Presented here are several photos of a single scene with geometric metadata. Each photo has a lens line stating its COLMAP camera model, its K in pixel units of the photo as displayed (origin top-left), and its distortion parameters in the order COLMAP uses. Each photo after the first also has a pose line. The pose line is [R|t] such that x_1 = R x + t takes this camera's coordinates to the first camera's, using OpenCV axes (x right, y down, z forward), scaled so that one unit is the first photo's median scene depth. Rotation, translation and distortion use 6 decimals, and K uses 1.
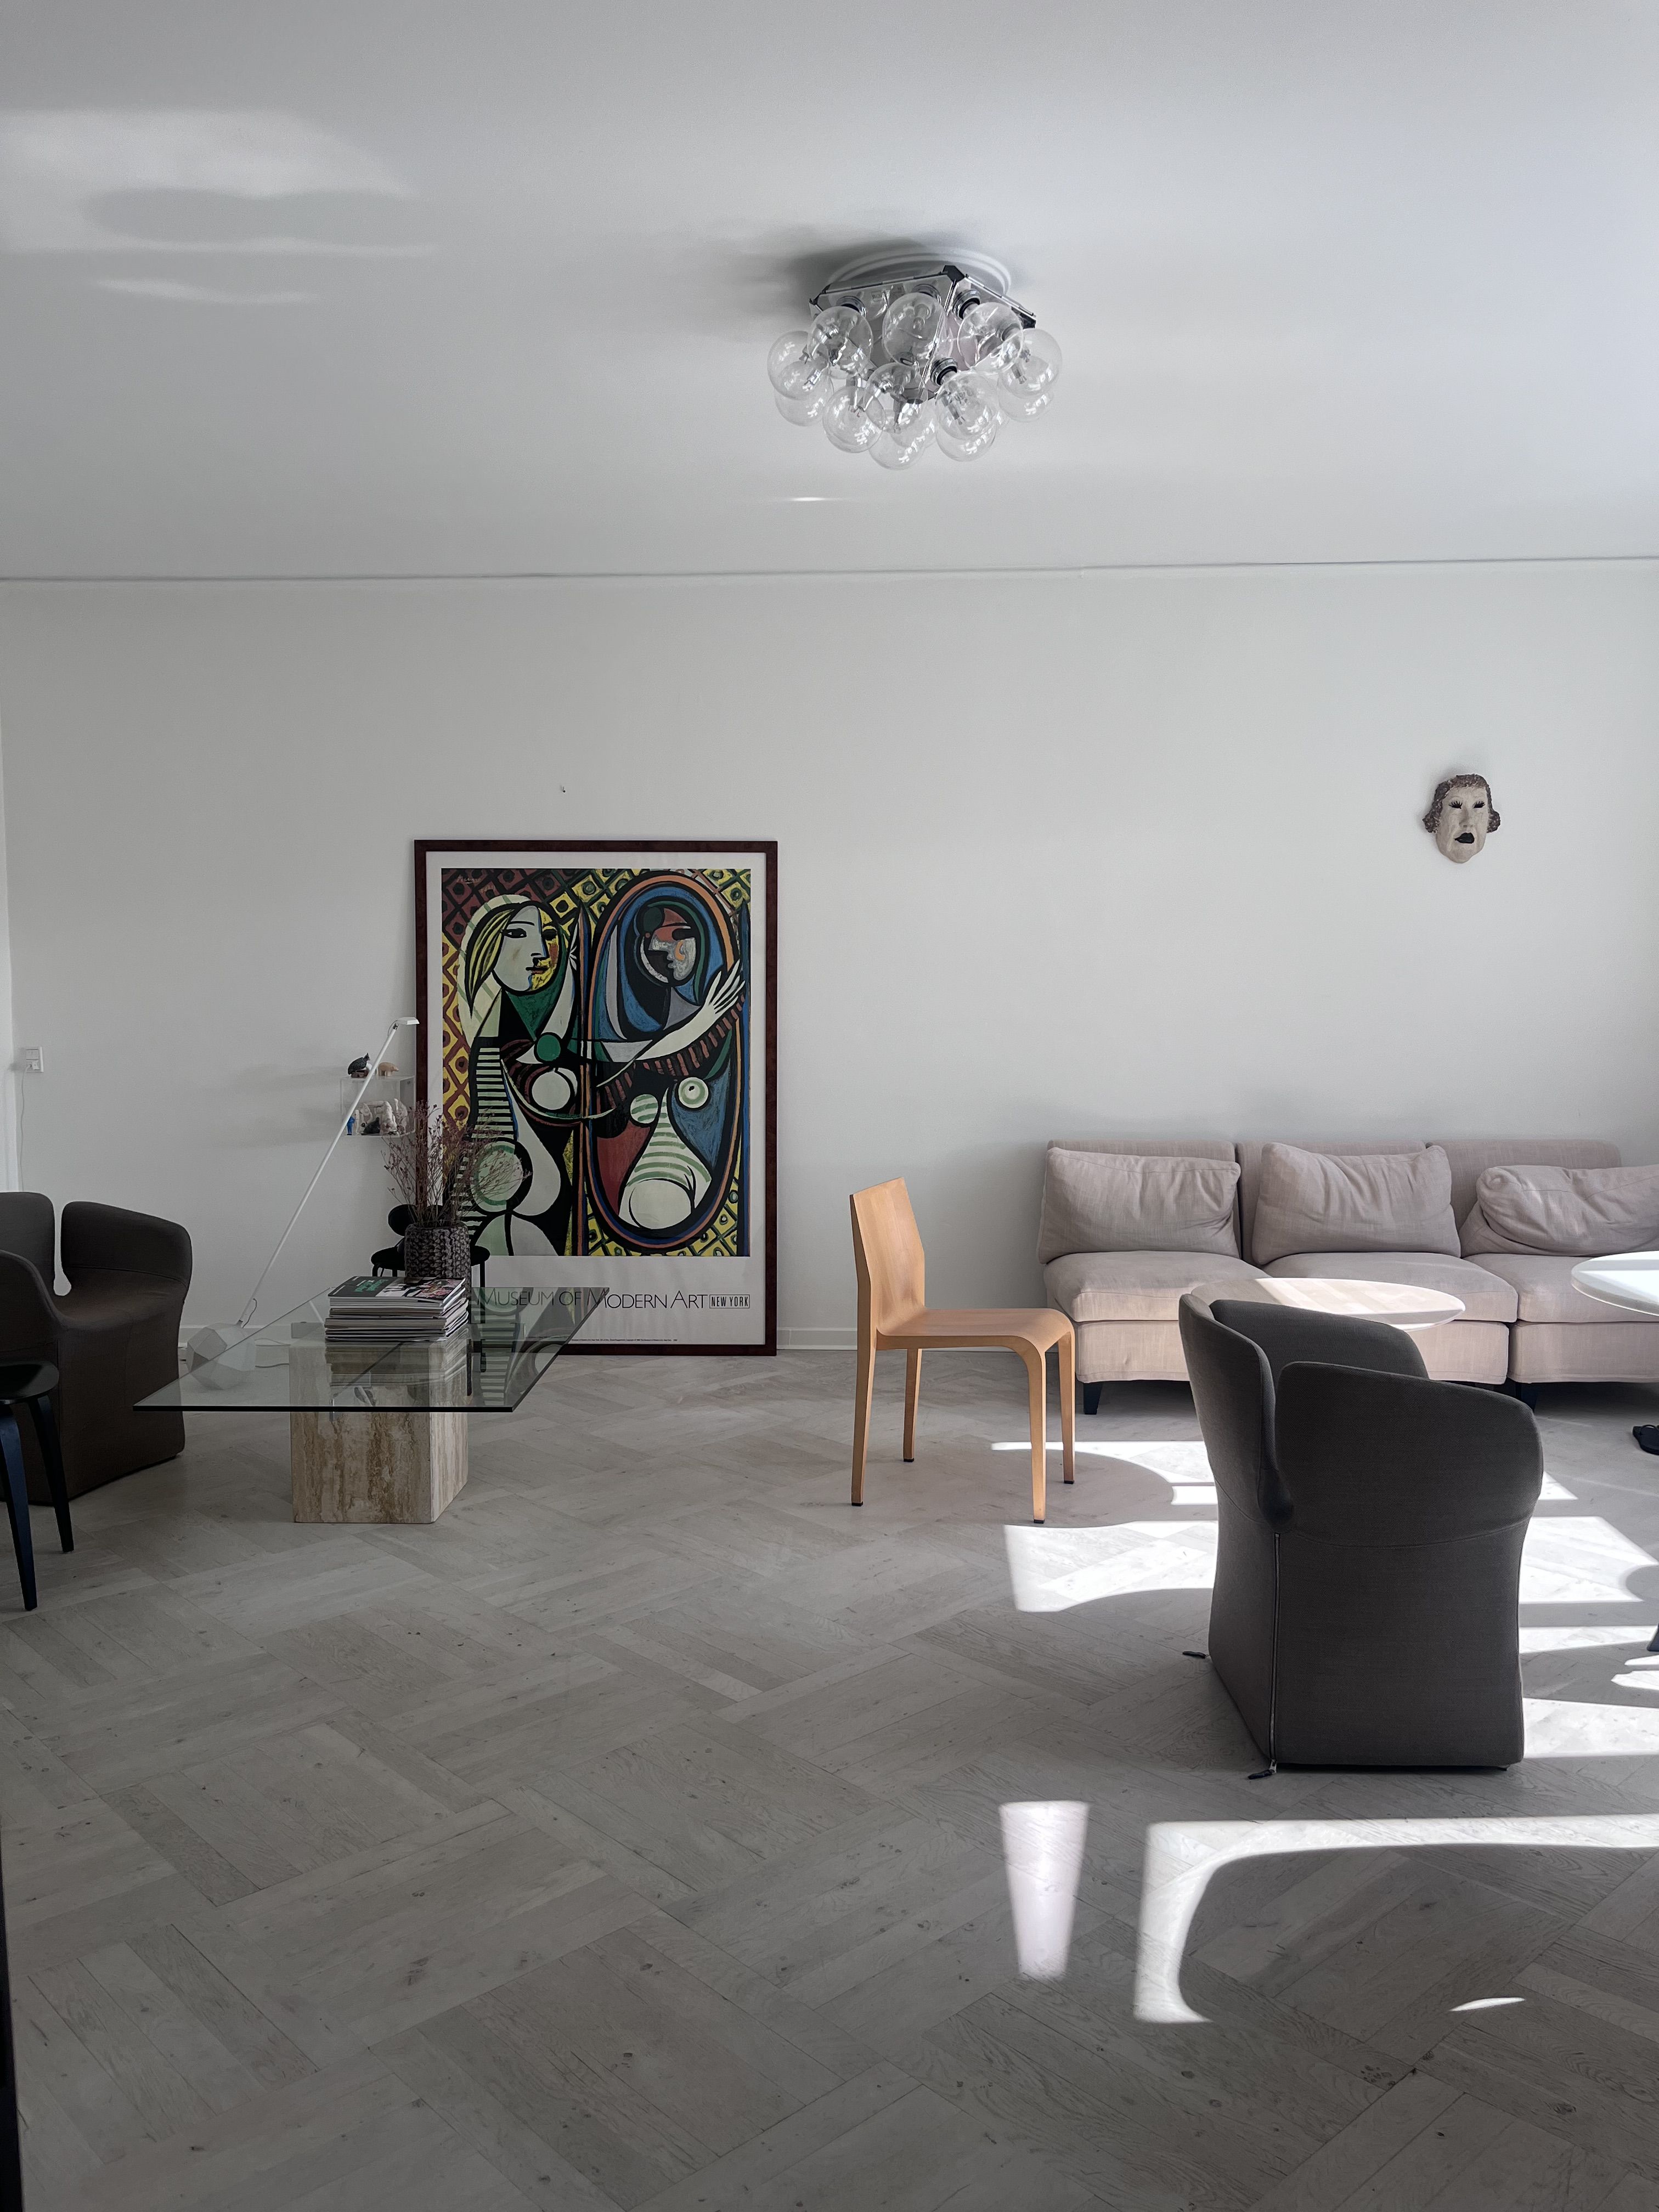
lens RADIAL K [[1666.1, 0, 829.5], [0, 1666.1, 1106.0], [0, 0, 1]] dist [0.062565, -0.096378]
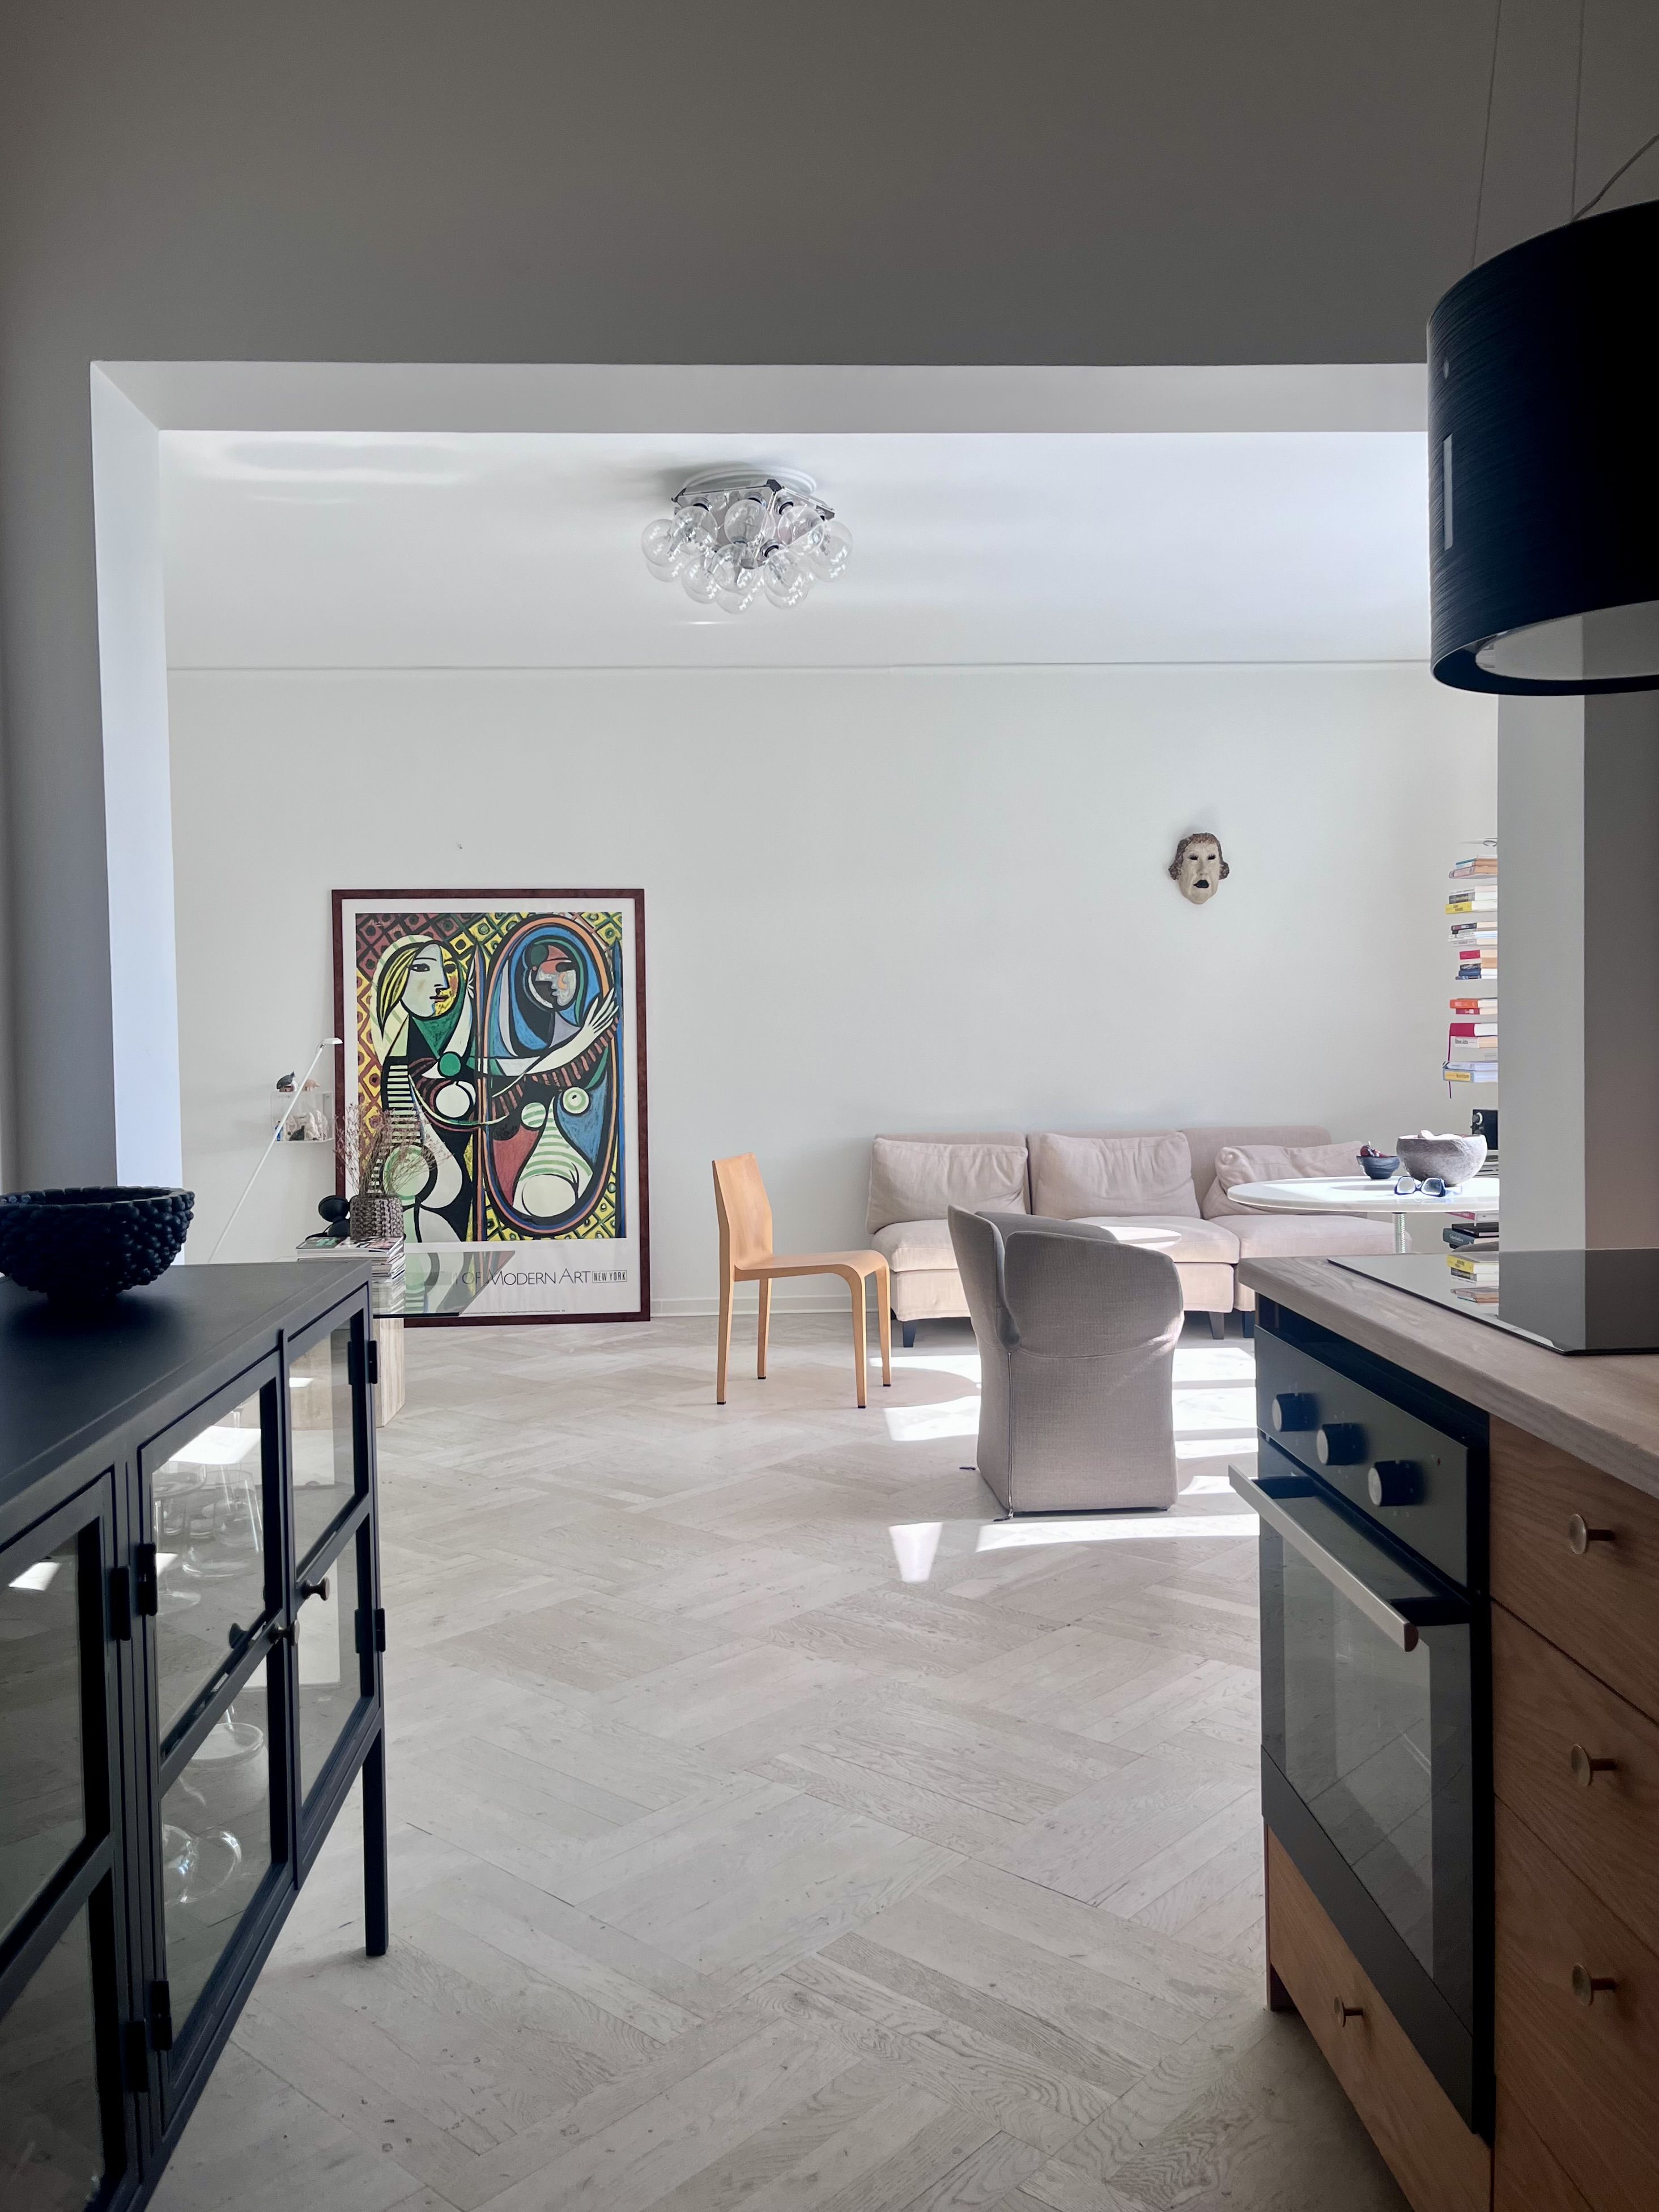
lens RADIAL K [[1734.5, 0, 836.4], [0, 1734.5, 1107.7], [0, 0, 1]] dist [0.088710, -0.164489]
pose [[0.995865, -0.016636, 0.089311, -0.007817], [0.019820, 0.999195, -0.034890, 0.044133], [-0.088659, 0.036515, 0.995392, -0.245740]]
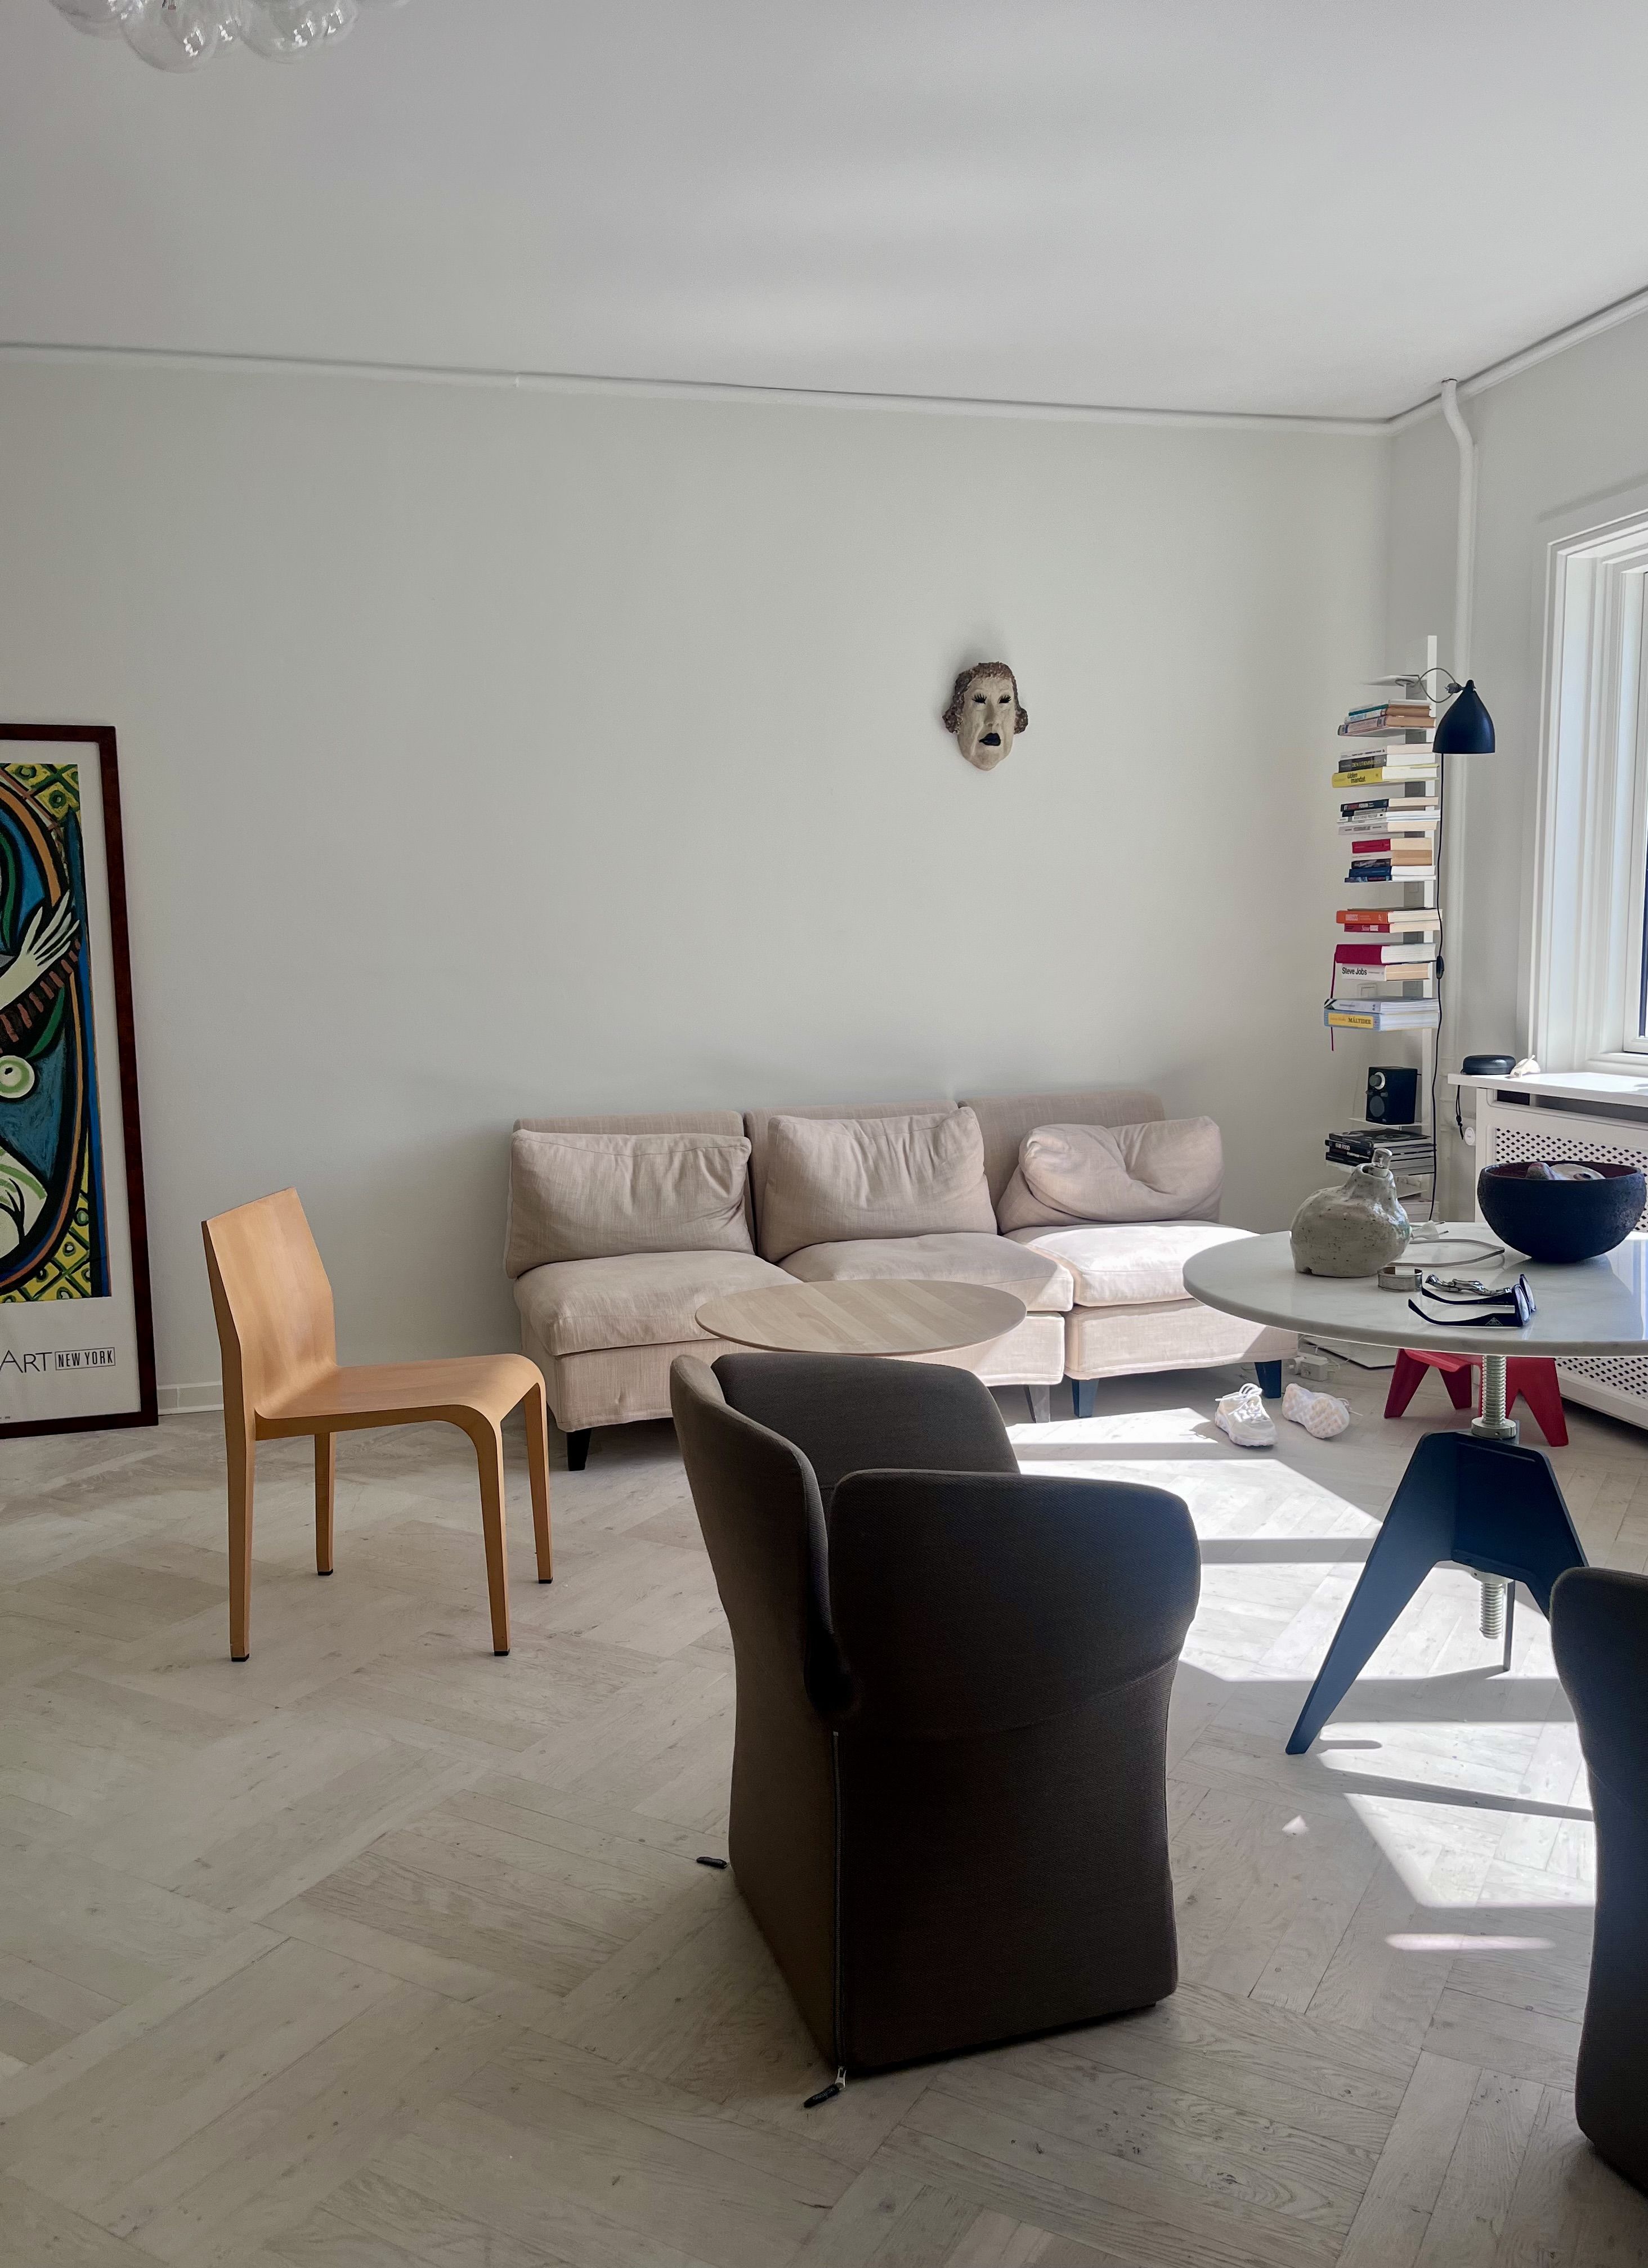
lens RADIAL K [[1715.9, 0, 829.6], [0, 1715.9, 1156.9], [0, 0, 1]] dist [0.080545, -0.137346]
pose [[0.957380, -0.053460, 0.283842, 0.042384], [0.039080, 0.997661, 0.056088, -0.001730], [-0.286176, -0.042605, 0.957229, 0.179065]]
